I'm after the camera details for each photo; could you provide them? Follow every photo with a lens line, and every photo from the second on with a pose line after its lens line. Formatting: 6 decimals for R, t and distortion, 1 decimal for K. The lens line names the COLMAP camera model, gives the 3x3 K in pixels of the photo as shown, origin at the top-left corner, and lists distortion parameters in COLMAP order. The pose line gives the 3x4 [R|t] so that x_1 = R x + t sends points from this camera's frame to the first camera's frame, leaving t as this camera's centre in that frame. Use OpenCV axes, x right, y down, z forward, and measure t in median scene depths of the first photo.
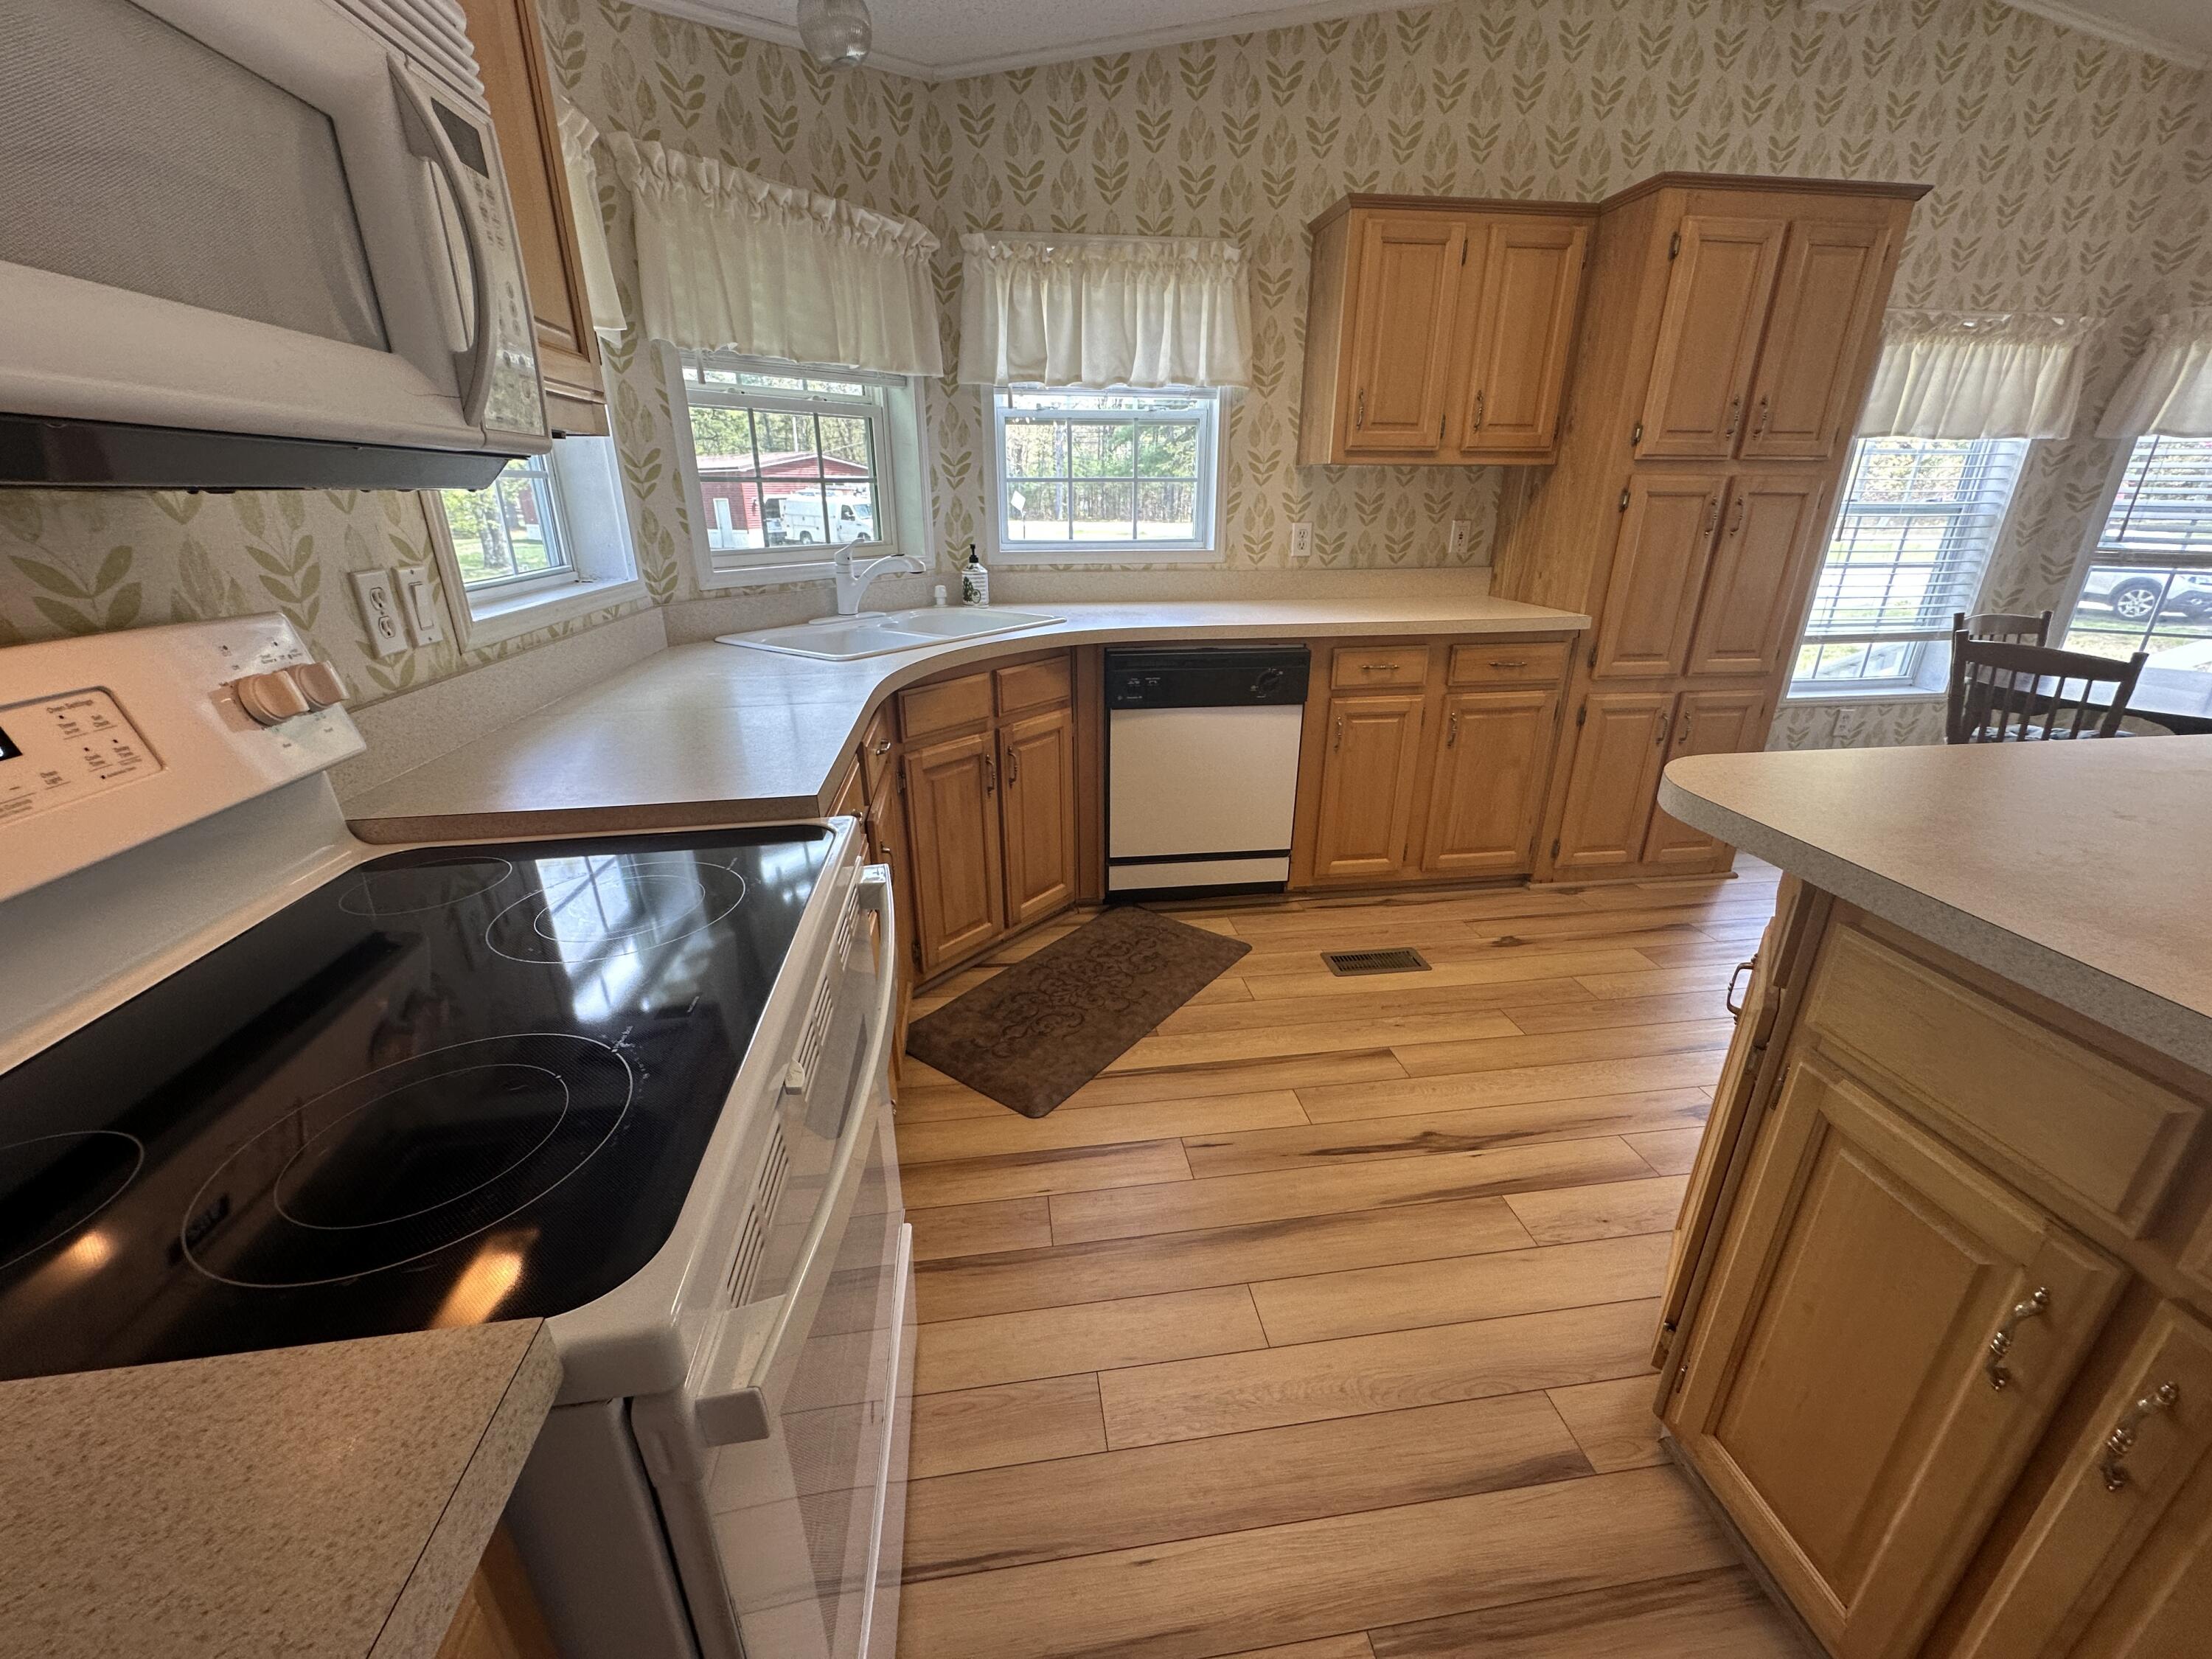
lens RADIAL K [[885.2, 0, 1111.7], [0, 885.2, 833.6], [0, 0, 1]] dist [0.001660, -0.000311]
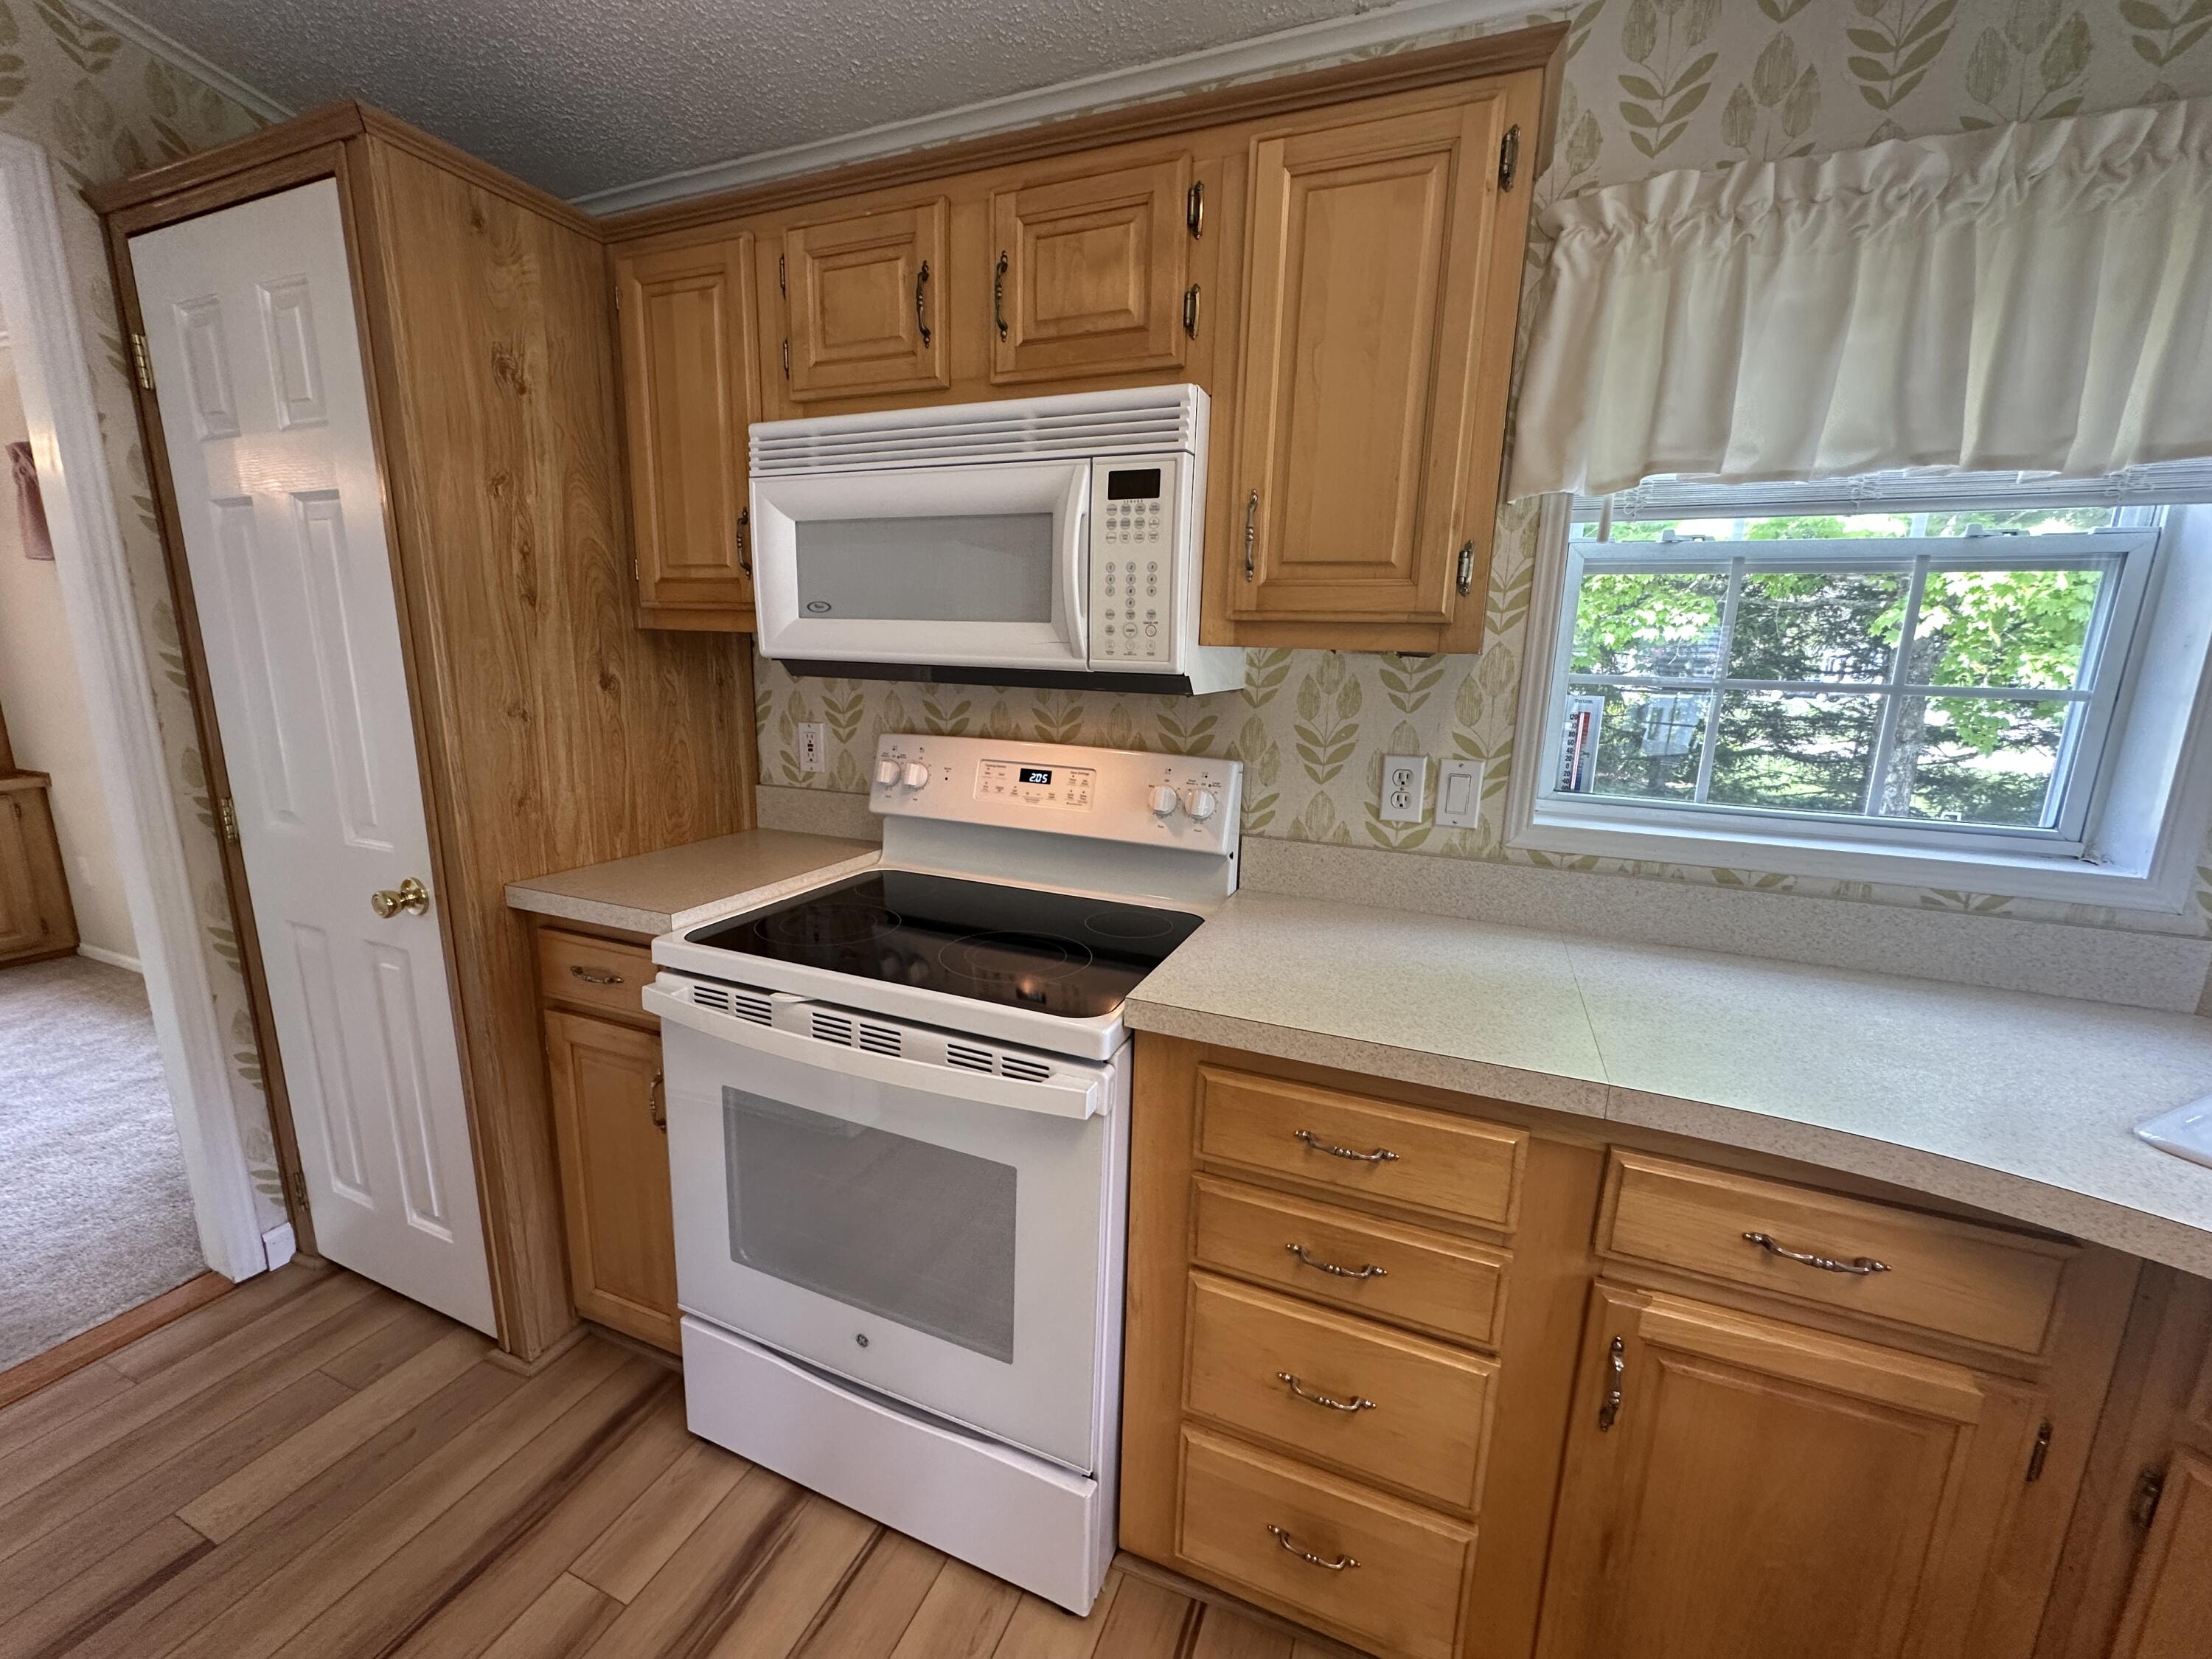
lens RADIAL K [[885.2, 0, 1104.8], [0, 885.2, 822.8], [0, 0, 1]] dist [0.001660, -0.000311]
pose [[-0.516814, 0.171140, -0.838817, 0.437578], [-0.324742, 0.867396, 0.377051, -0.537801], [0.792115, 0.467265, -0.392706, 1.174830]]
